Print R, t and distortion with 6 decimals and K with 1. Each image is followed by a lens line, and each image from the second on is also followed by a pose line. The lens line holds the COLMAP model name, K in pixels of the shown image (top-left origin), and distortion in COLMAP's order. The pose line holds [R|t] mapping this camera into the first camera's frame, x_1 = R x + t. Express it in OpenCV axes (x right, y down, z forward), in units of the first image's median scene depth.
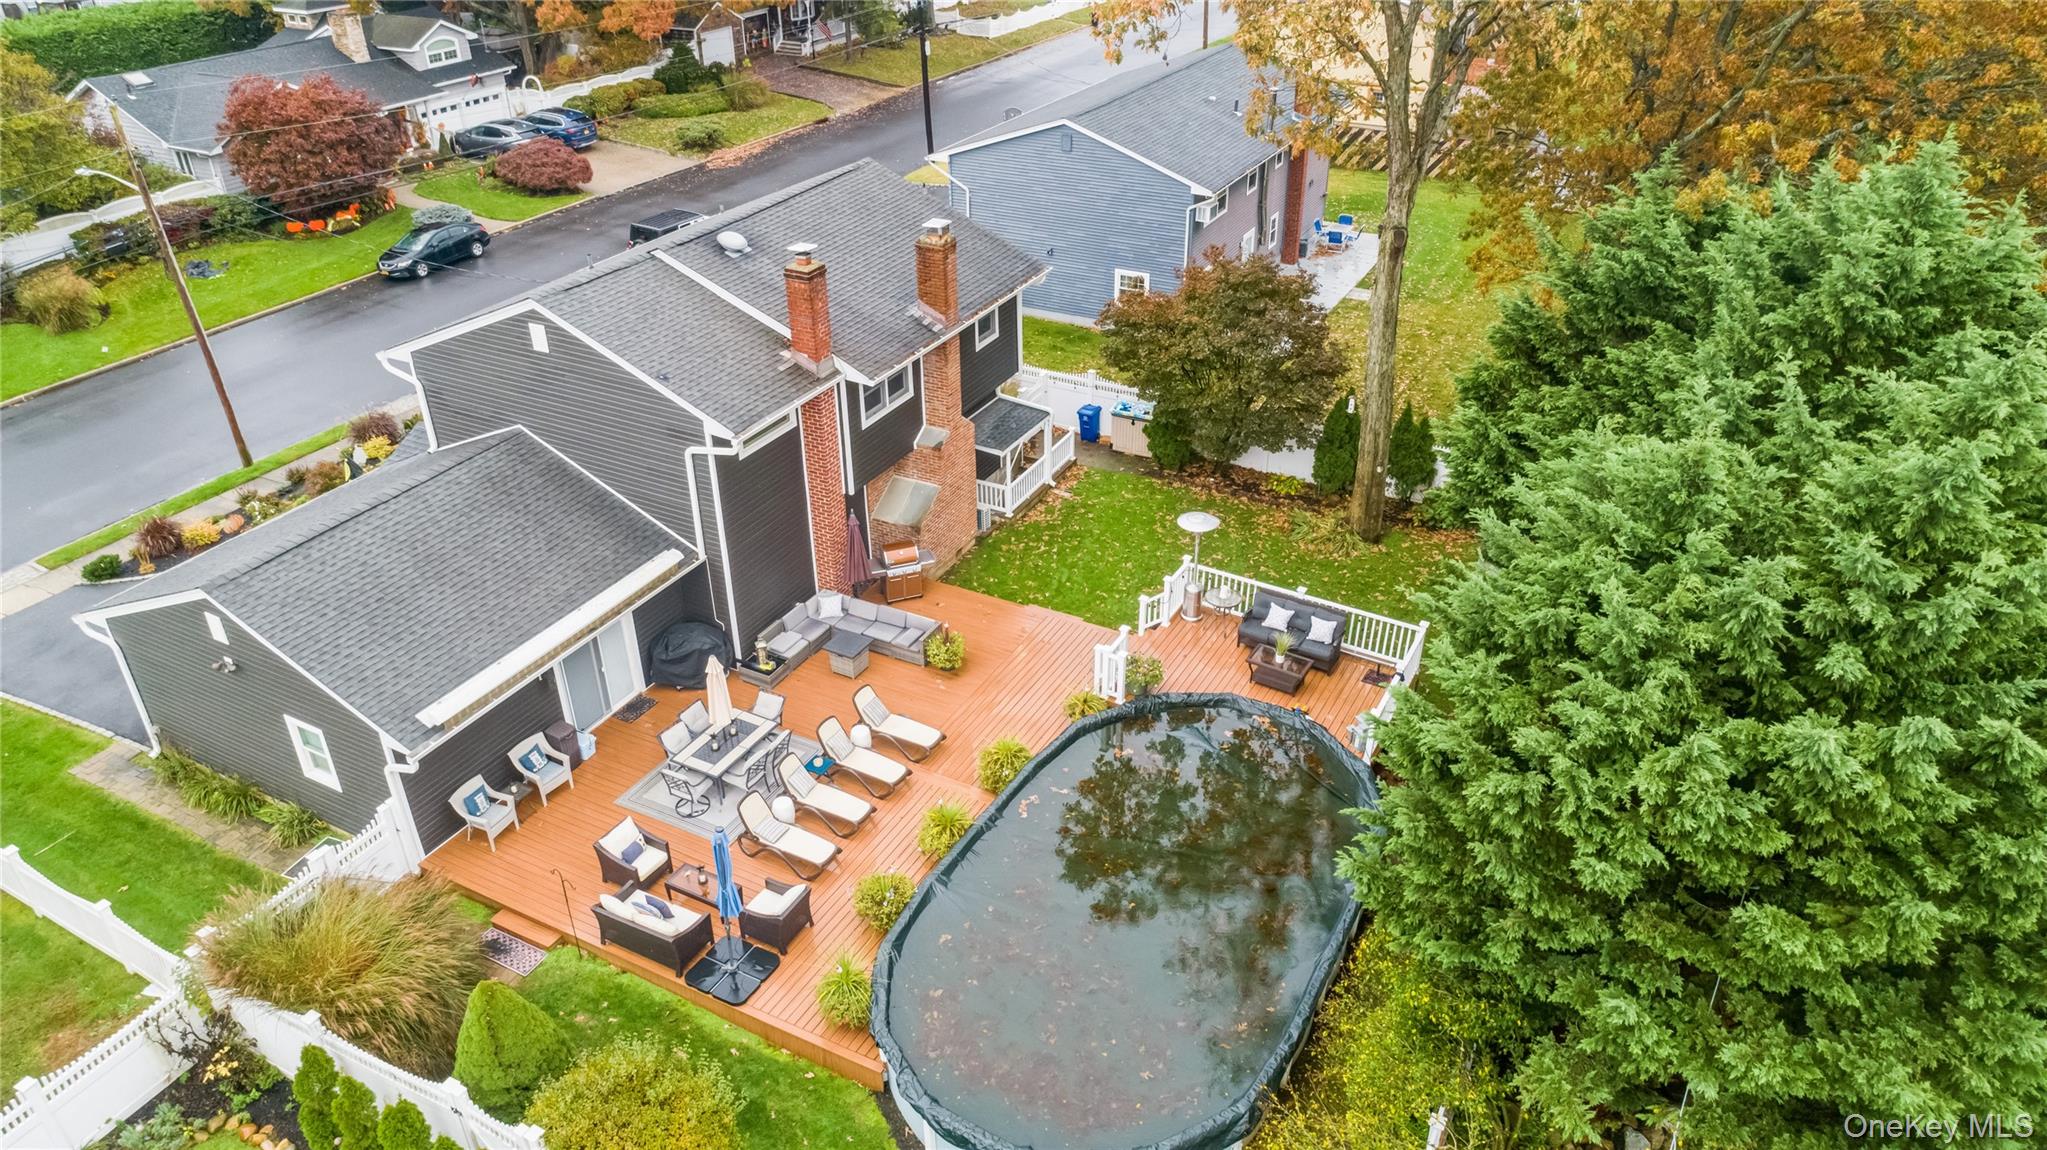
lens RADIAL K [[1432.9, 0, 1034.7], [0, 1432.9, 578.2], [0, 0, 1]] dist [0.002349, -0.003210]
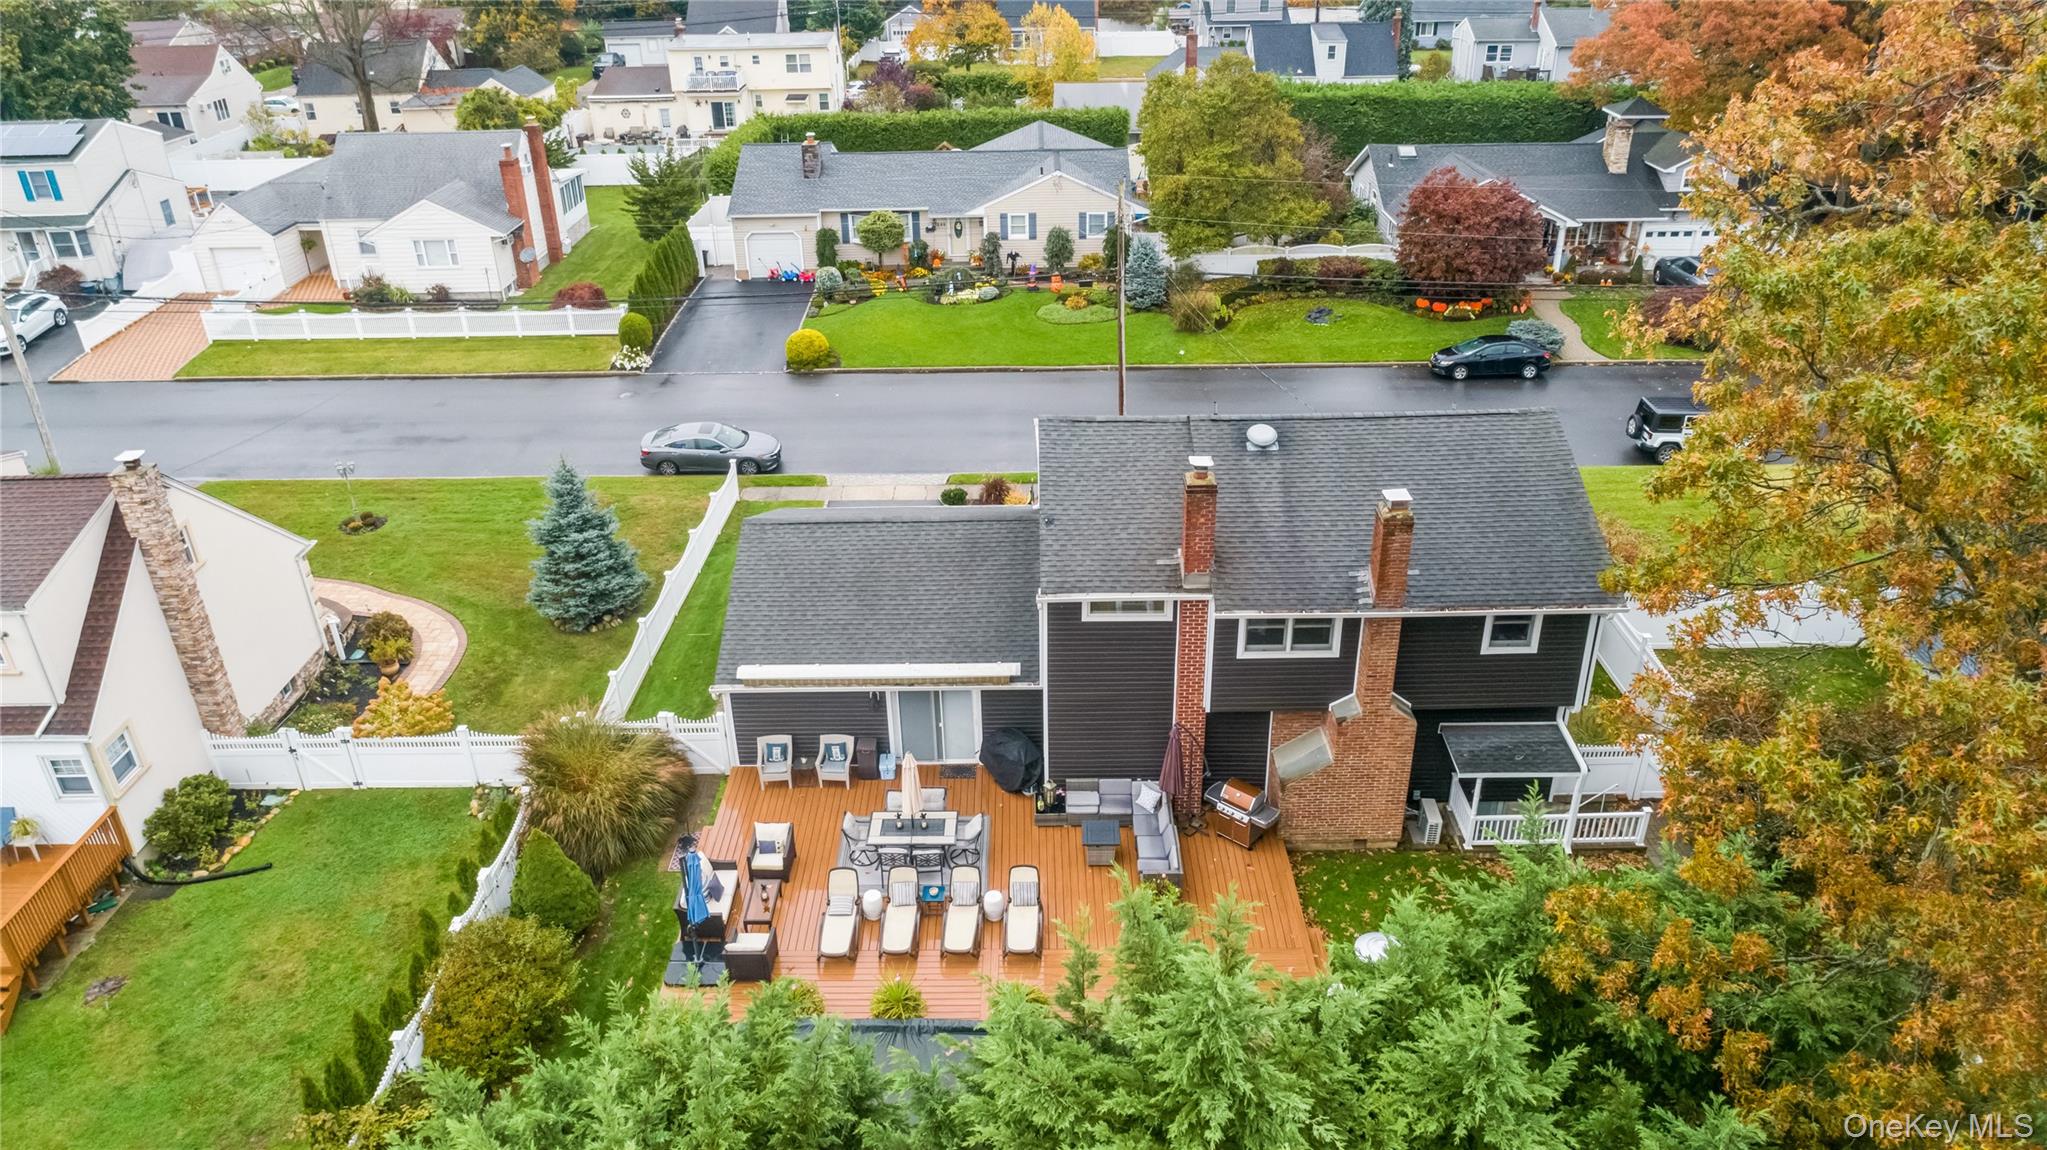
lens RADIAL K [[1432.9, 0, 1034.7], [0, 1432.9, 578.2], [0, 0, 1]] dist [0.002349, -0.003210]
pose [[0.443407, 0.417138, -0.793338, 0.492000], [-0.436104, 0.873678, 0.215637, -0.263674], [0.783073, 0.250363, 0.569311, 0.302183]]
